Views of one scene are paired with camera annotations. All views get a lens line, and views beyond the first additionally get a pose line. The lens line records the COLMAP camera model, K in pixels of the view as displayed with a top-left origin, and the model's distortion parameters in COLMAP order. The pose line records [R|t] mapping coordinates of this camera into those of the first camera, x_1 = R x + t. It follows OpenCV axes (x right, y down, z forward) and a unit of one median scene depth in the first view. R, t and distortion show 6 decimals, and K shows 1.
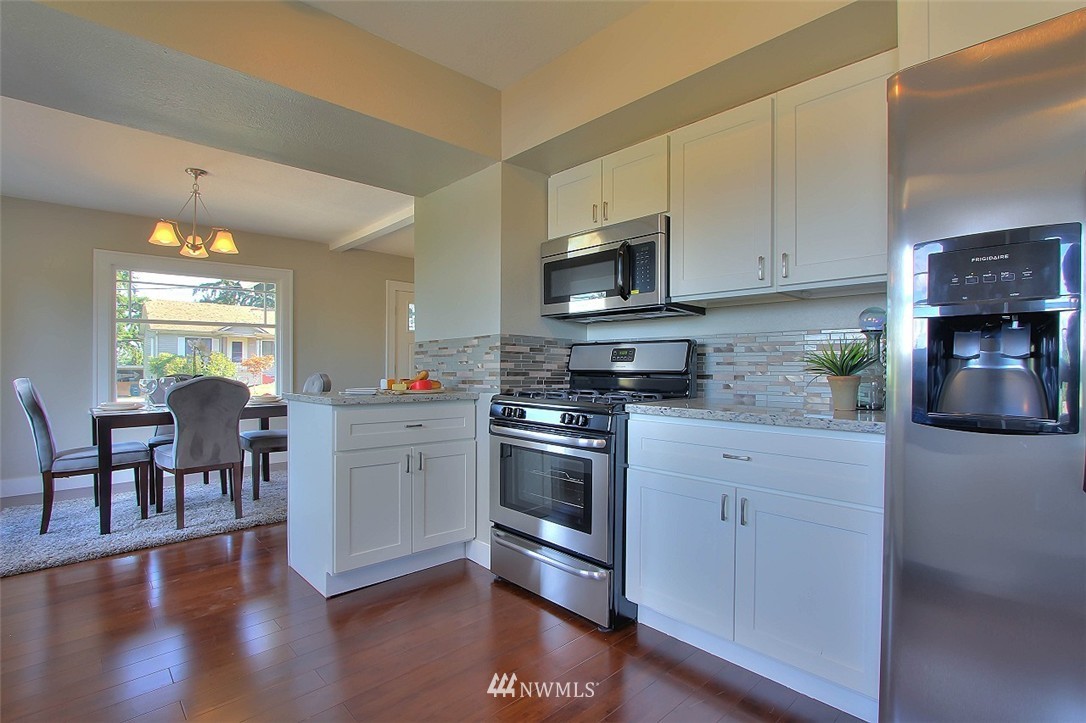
lens RADIAL K [[513.0, 0, 540.7], [0, 513.0, 366.8], [0, 0, 1]] dist [-0.004041, -0.000391]
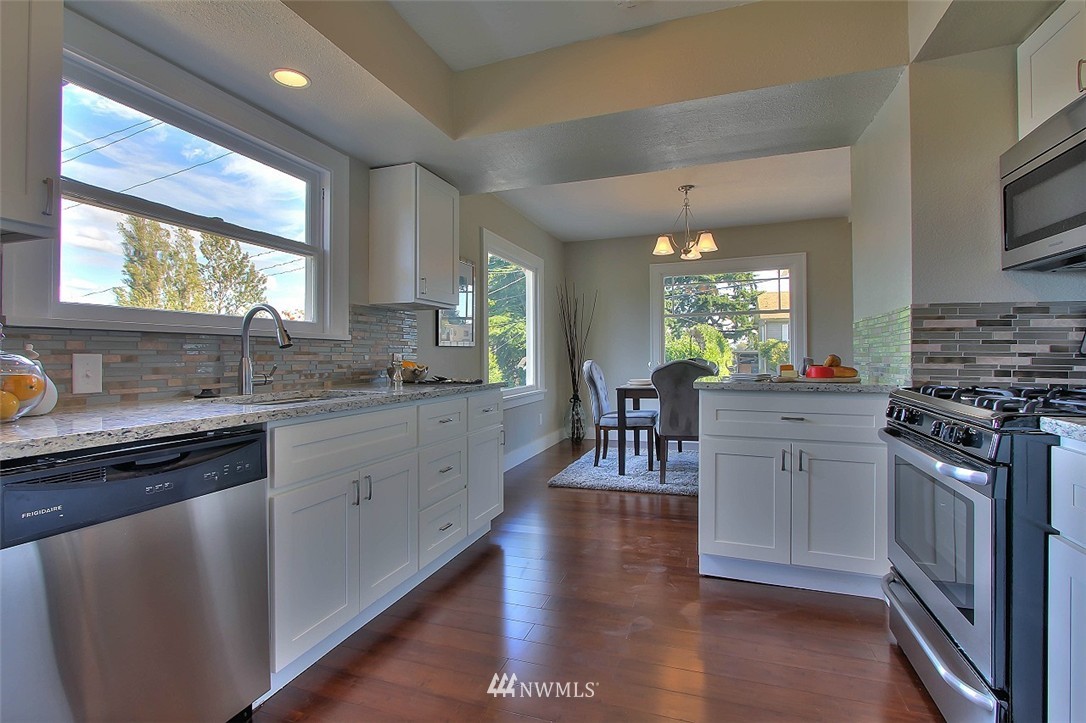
lens RADIAL K [[512.4, 0, 545.1], [0, 512.4, 351.7], [0, 0, 1]] dist [-0.005157, 0.000021]
pose [[0.473162, -0.007018, -0.880948, 0.286295], [0.009026, 0.999954, -0.003119, -0.000012], [0.880929, -0.006475, 0.473203, 0.194304]]
